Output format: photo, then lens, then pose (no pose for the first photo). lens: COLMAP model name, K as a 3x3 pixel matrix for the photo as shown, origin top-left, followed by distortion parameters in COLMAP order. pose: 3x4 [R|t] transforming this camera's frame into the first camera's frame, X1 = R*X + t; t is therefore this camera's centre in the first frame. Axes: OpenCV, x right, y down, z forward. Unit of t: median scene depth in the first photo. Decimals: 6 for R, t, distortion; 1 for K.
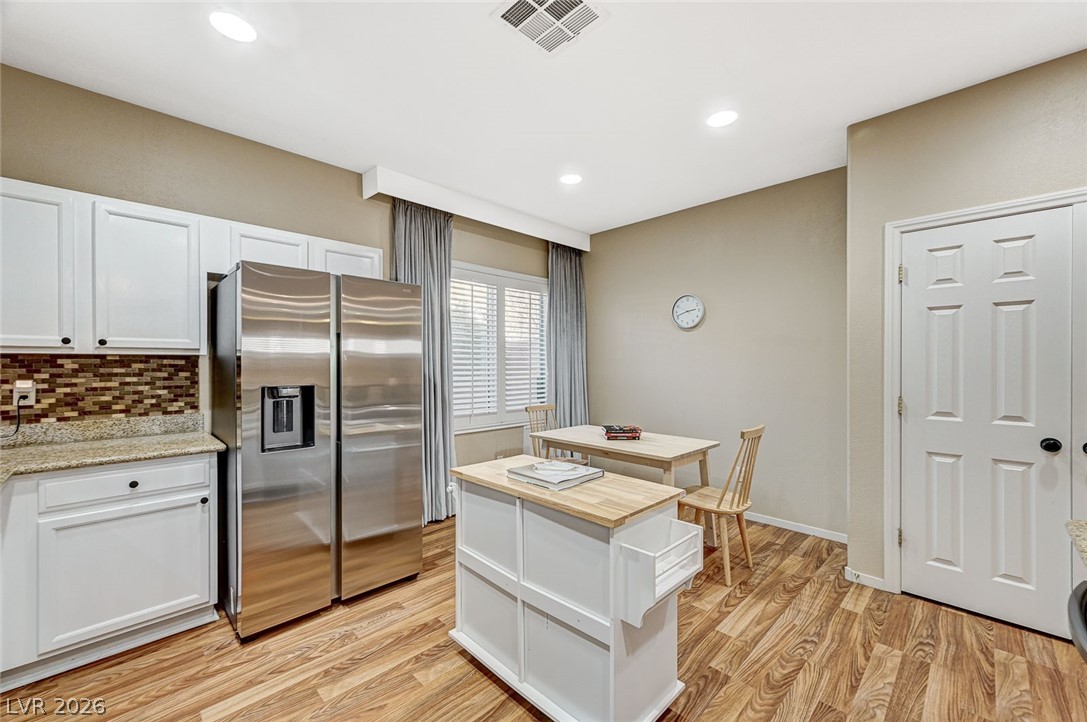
lens RADIAL K [[435.4, 0, 545.9], [0, 435.4, 354.2], [0, 0, 1]] dist [0.000636, 0.001461]
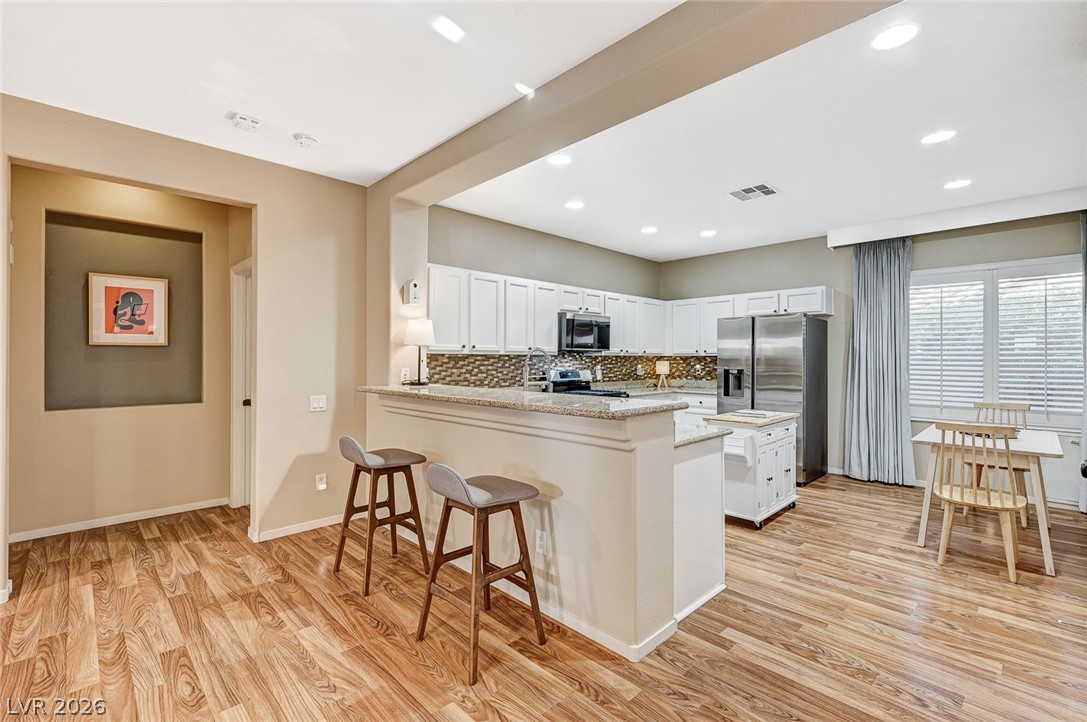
lens RADIAL K [[478.5, 0, 543.8], [0, 478.5, 362.0], [0, 0, 1]] dist [0.000175, 0.000148]
pose [[-0.010352, 0.007234, -0.999920, 1.844021], [0.016277, 0.999843, 0.007065, 0.003341], [0.999814, -0.016203, -0.010468, 0.038509]]
